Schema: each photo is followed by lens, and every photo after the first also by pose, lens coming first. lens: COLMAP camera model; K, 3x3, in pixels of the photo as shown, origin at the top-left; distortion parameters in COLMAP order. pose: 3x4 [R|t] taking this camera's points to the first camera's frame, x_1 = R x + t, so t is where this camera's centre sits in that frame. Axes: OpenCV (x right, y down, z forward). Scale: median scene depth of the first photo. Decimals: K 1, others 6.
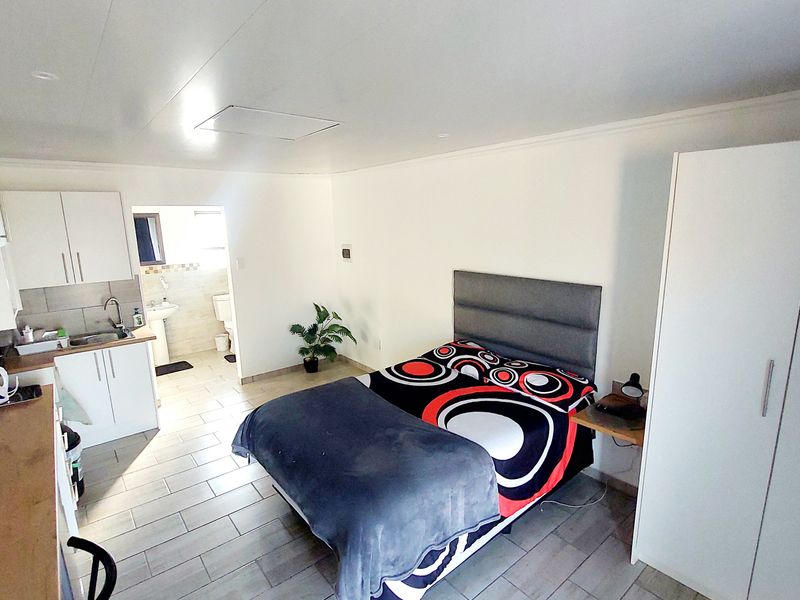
lens RADIAL K [[421.2, 0, 402.8], [0, 421.2, 301.7], [0, 0, 1]] dist [-0.013056, -0.003003]
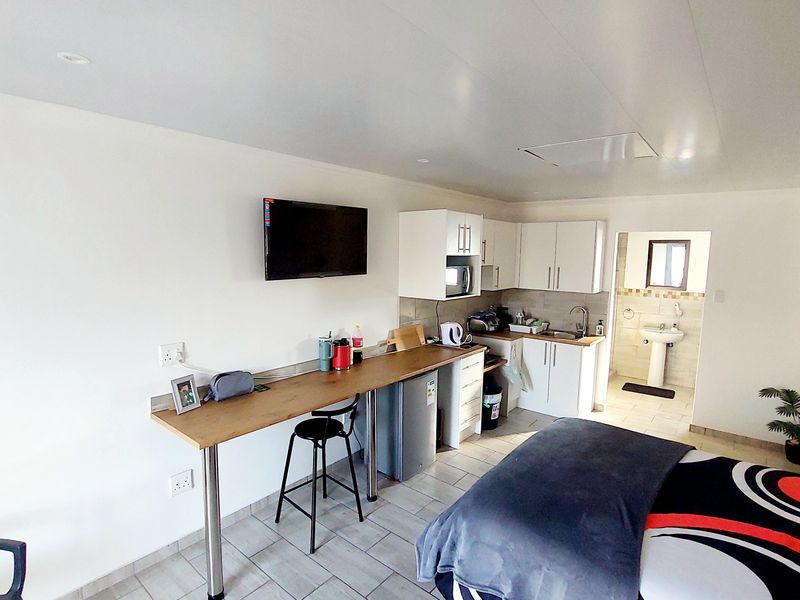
lens RADIAL K [[421.2, 0, 406.1], [0, 421.2, 300.8], [0, 0, 1]] dist [-0.013056, -0.003003]
pose [[0.205731, 0.142142, -0.968230, 0.419576], [-0.210003, 0.972758, 0.098185, -0.041545], [0.955810, 0.183132, 0.229977, 0.242025]]
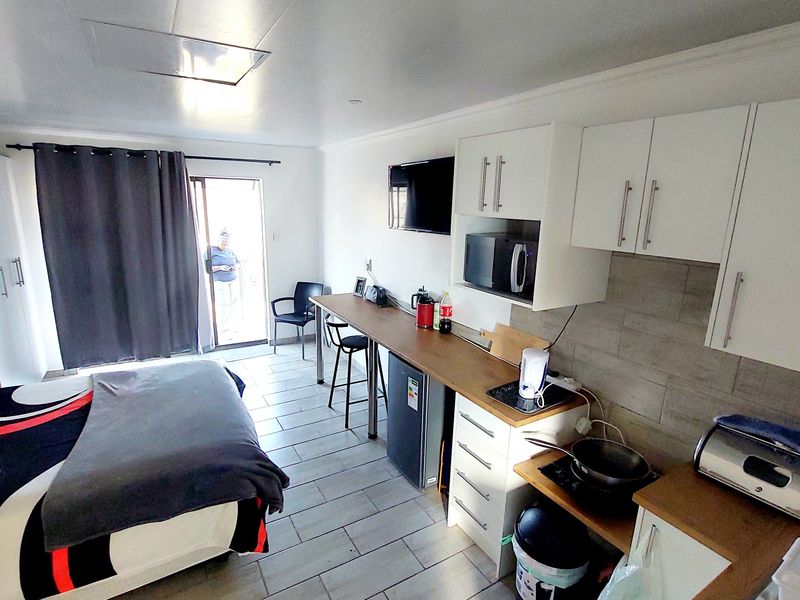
lens RADIAL K [[421.2, 0, 402.8], [0, 421.2, 297.9], [0, 0, 1]] dist [-0.013056, -0.003003]
pose [[-0.990480, -0.035172, 0.133091, -0.528423], [0.021463, 0.915529, 0.401679, -0.201427], [-0.135977, 0.400712, -0.906058, 1.140720]]
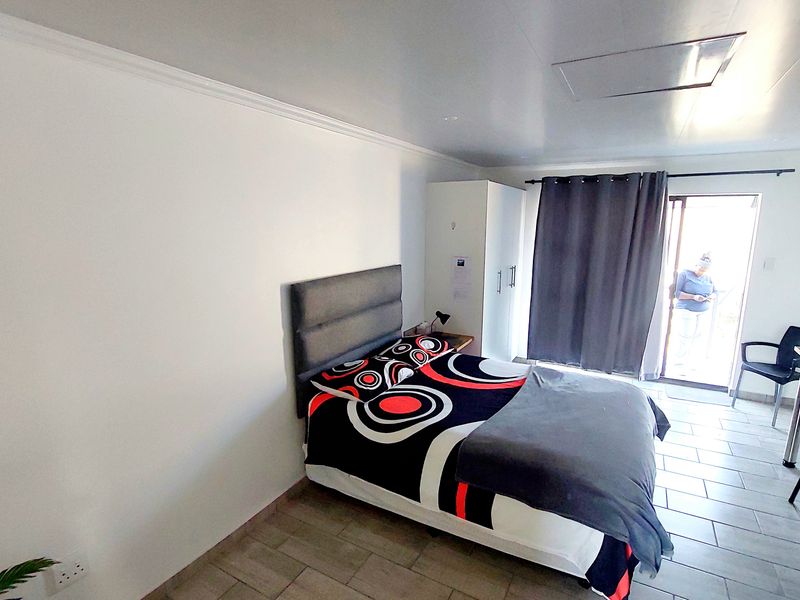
lens RADIAL K [[421.2, 0, 406.2], [0, 421.2, 300.0], [0, 0, 1]] dist [-0.013056, -0.003003]
pose [[-0.374051, -0.151207, 0.914998, -0.579428], [0.187161, 0.954011, 0.234166, -0.179898], [-0.908326, 0.258842, -0.328549, 1.096191]]
